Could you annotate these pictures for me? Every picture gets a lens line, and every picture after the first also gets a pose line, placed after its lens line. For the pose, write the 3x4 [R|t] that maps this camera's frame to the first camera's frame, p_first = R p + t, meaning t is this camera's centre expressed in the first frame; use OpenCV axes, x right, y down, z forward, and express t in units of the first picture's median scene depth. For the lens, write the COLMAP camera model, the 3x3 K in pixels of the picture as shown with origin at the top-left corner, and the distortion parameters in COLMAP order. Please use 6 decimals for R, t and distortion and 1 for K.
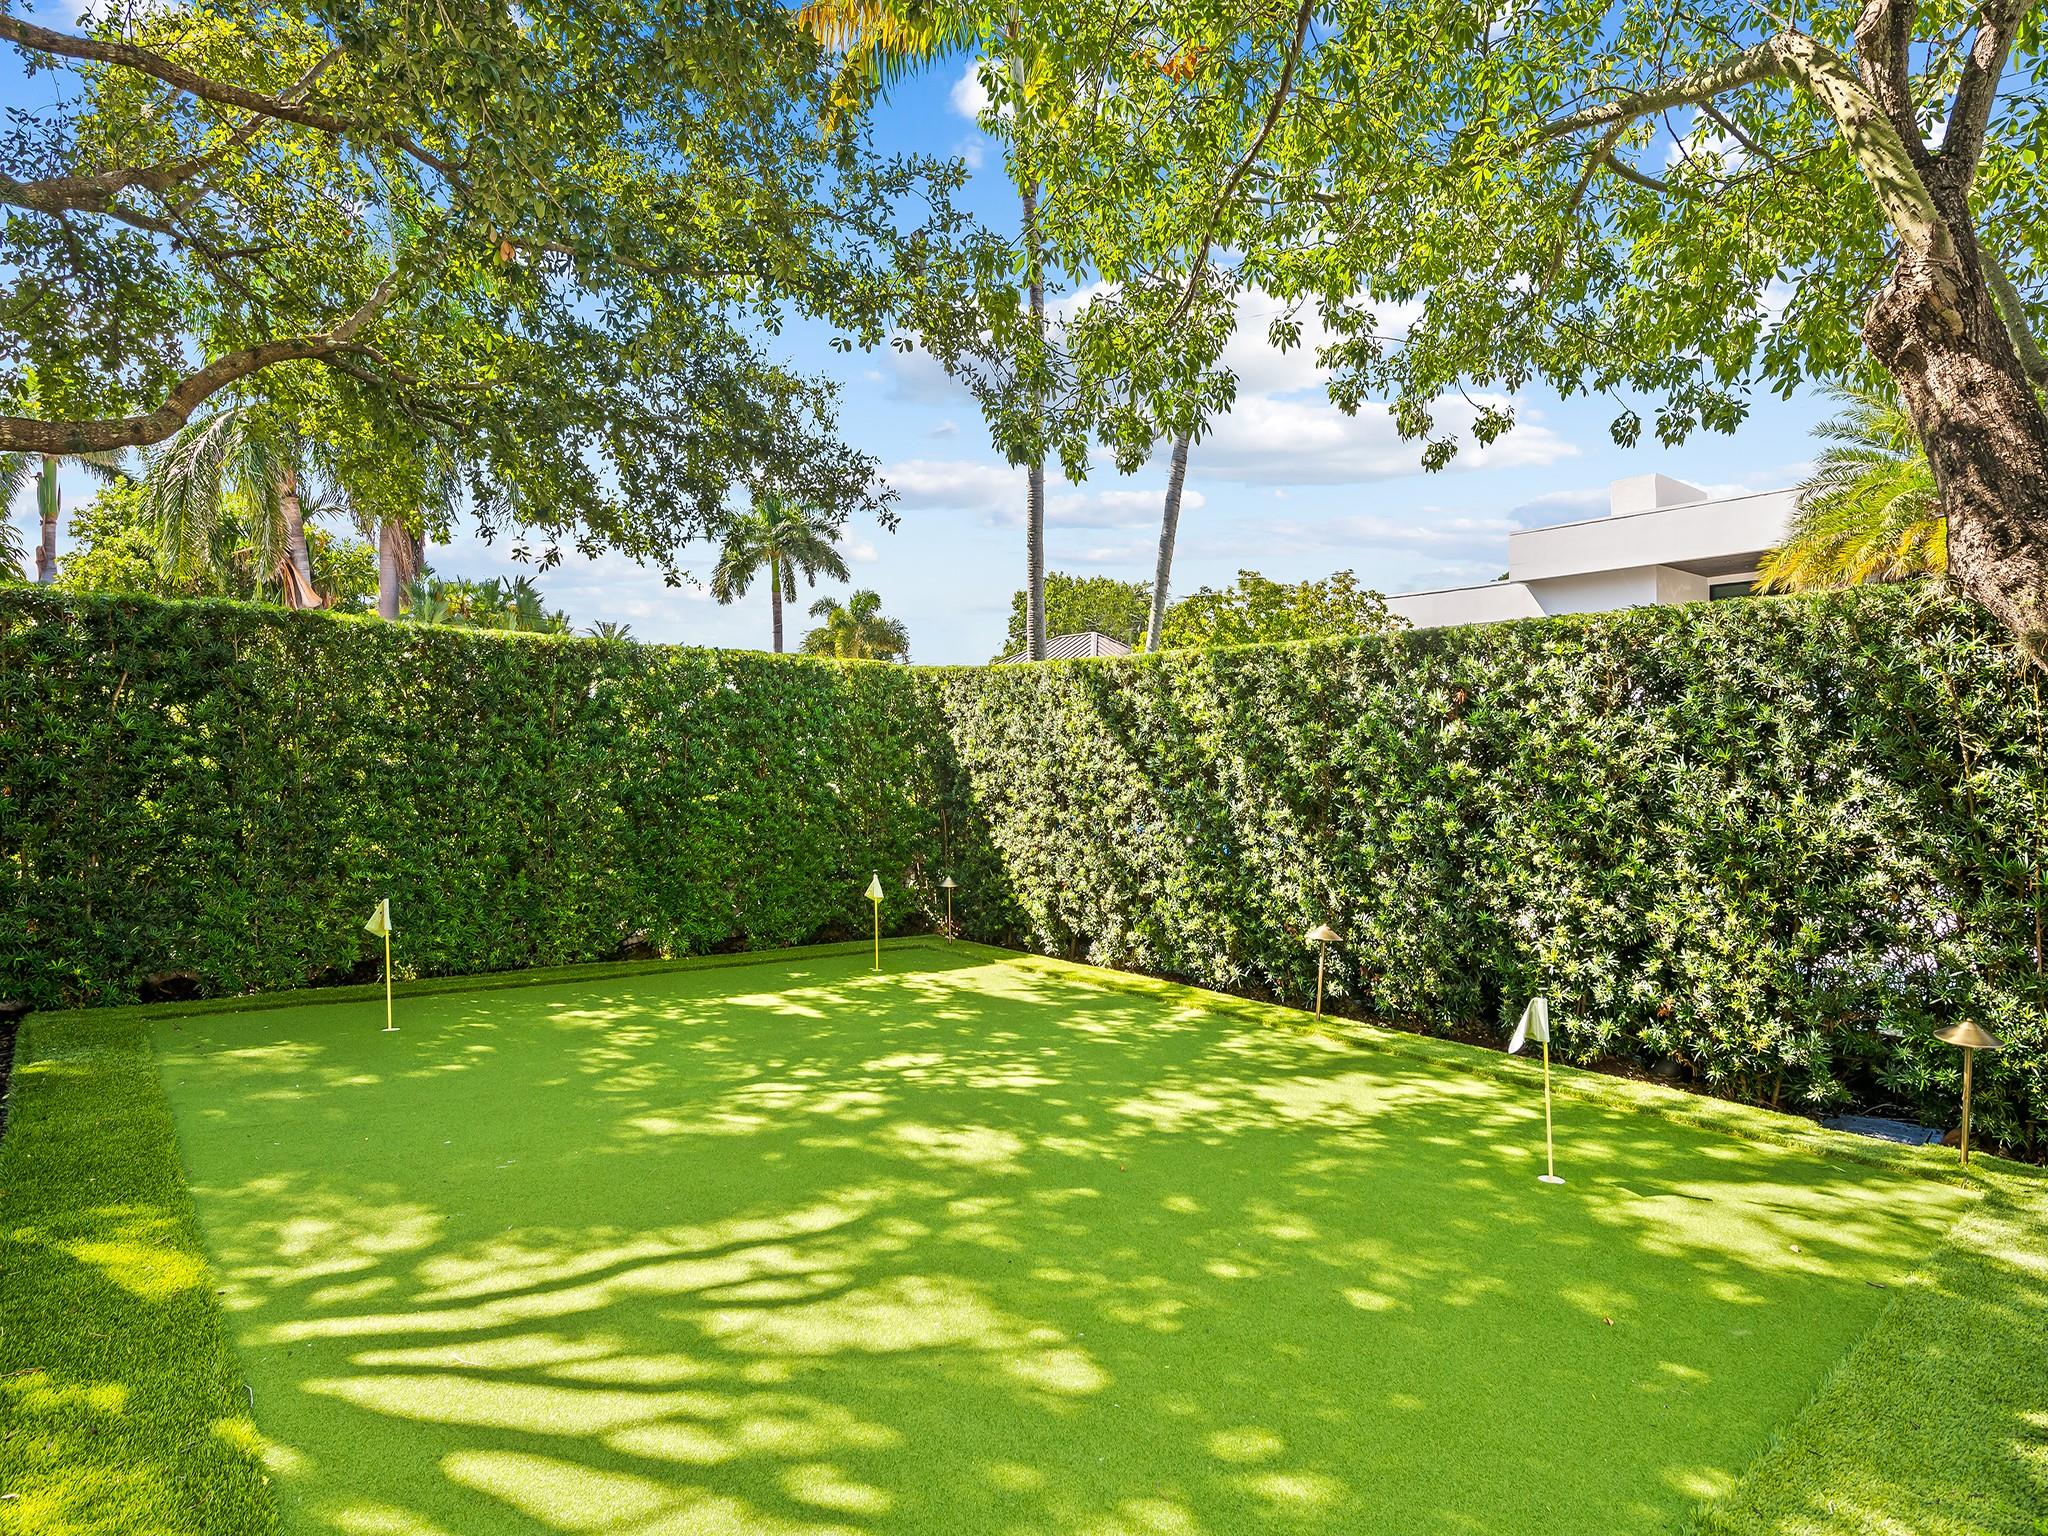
lens RADIAL K [[1181.9, 0, 1024.0], [0, 1181.9, 768.0], [0, 0, 1]] dist [0.018137, -0.001340]
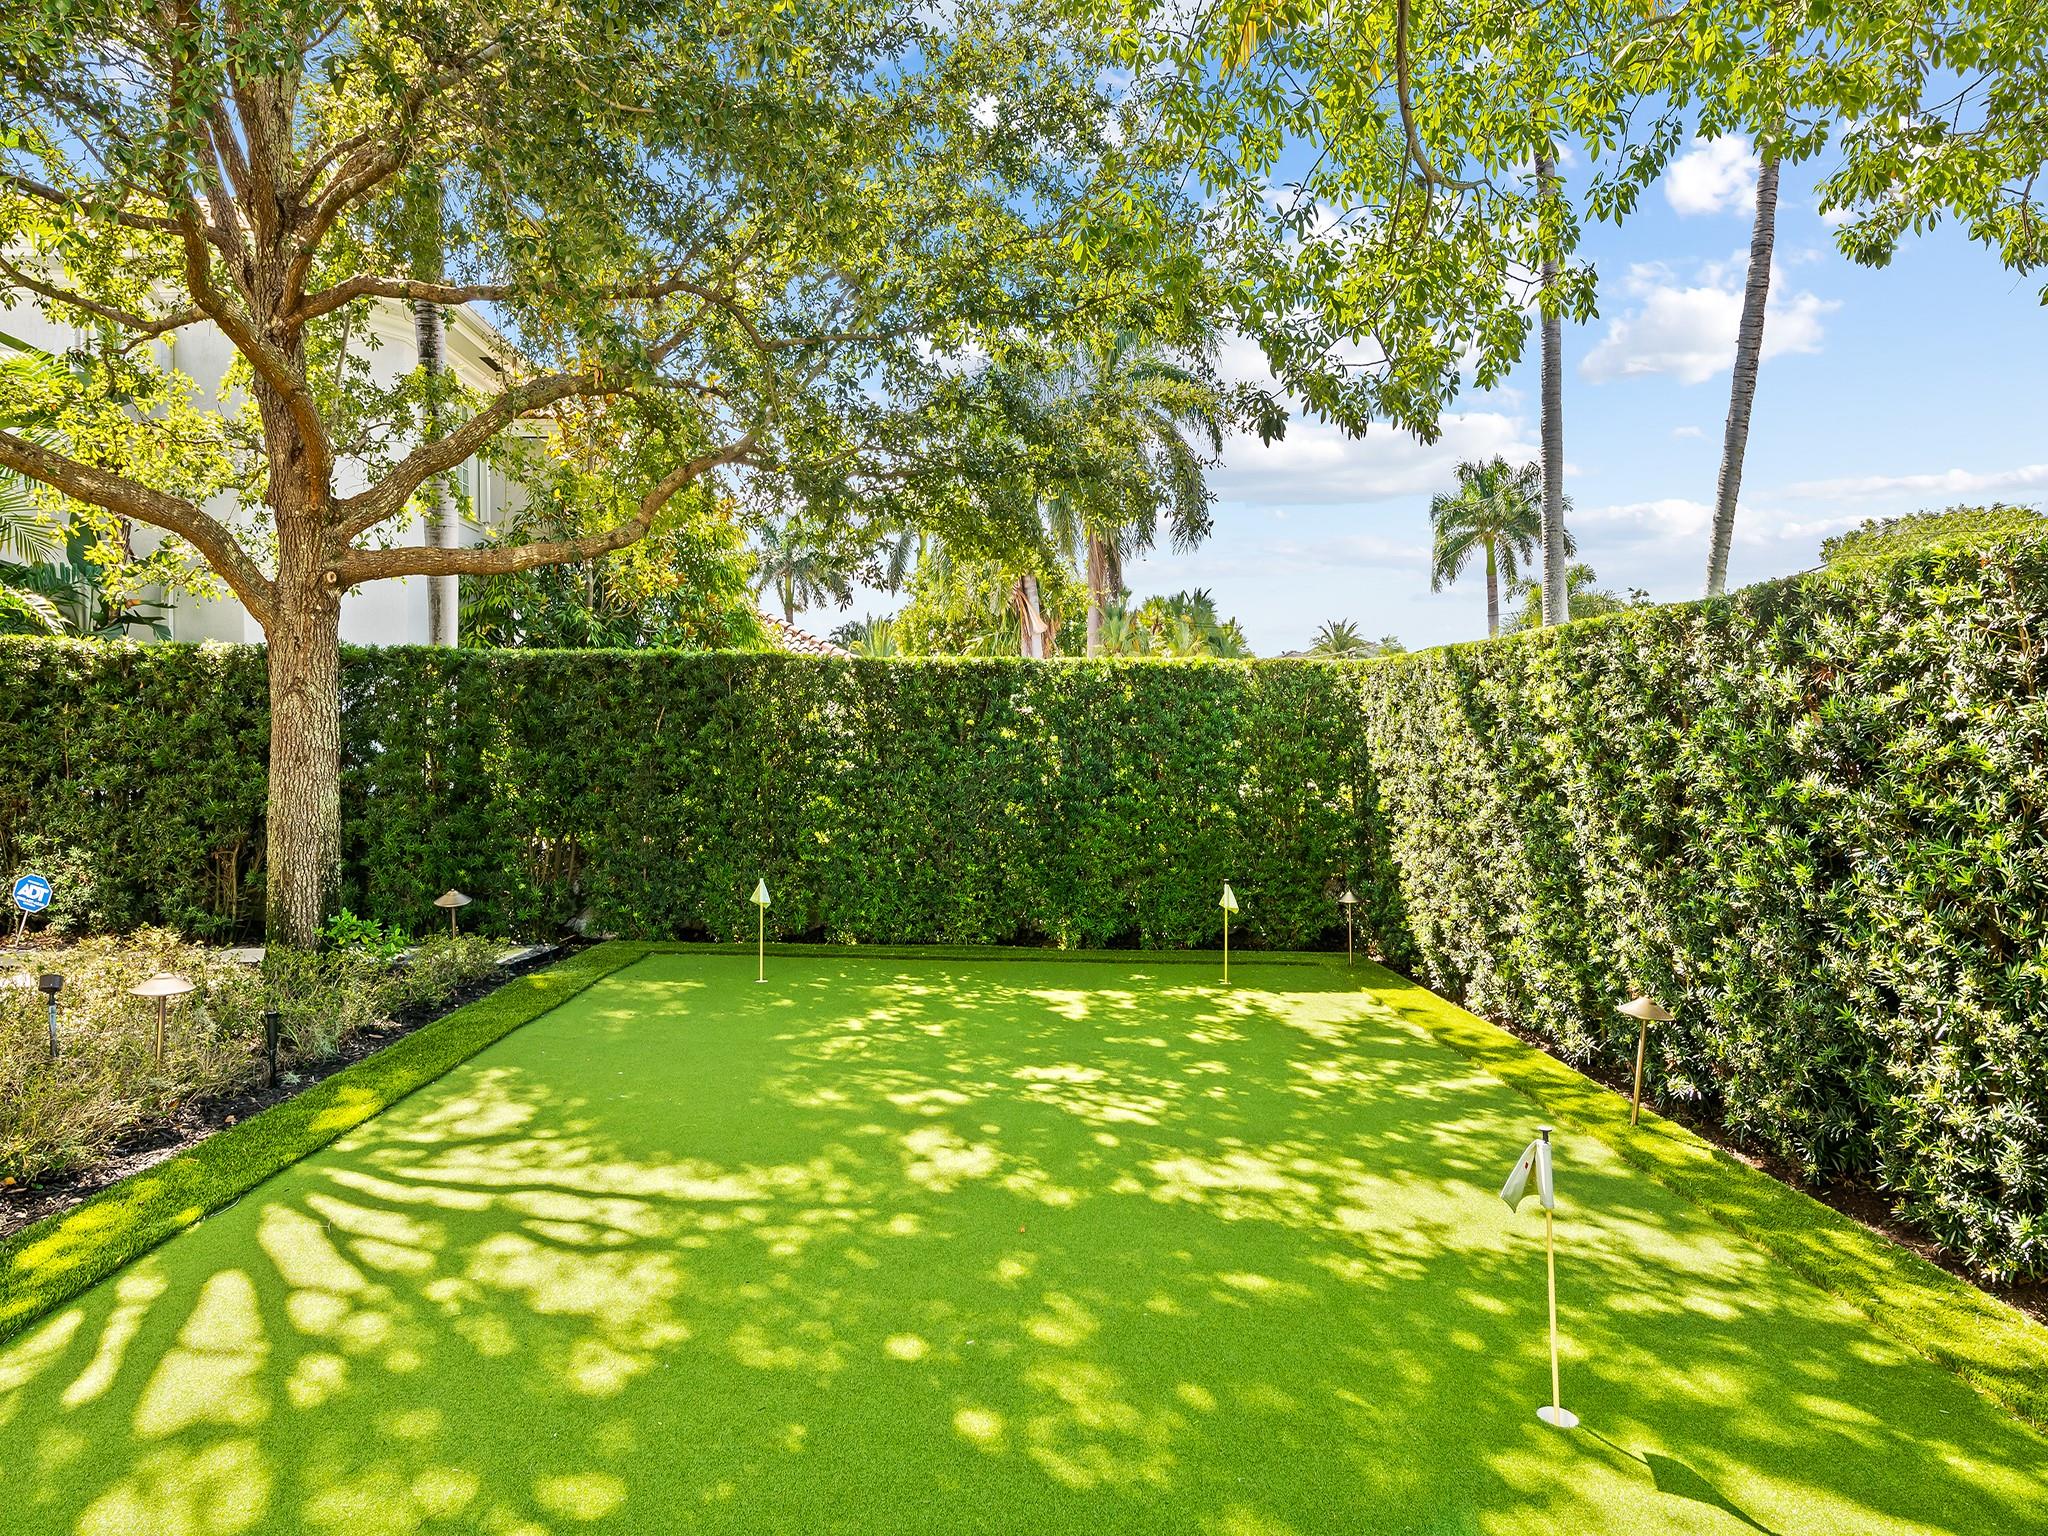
lens RADIAL K [[1141.3, 0, 942.3], [0, 1141.3, 789.4], [0, 0, 1]] dist [0.033199, -0.000026]
pose [[0.765978, 0.013614, -0.642723, 0.359560], [0.002721, 0.999698, 0.024419, -0.013180], [0.642861, -0.020453, 0.765710, 0.165003]]
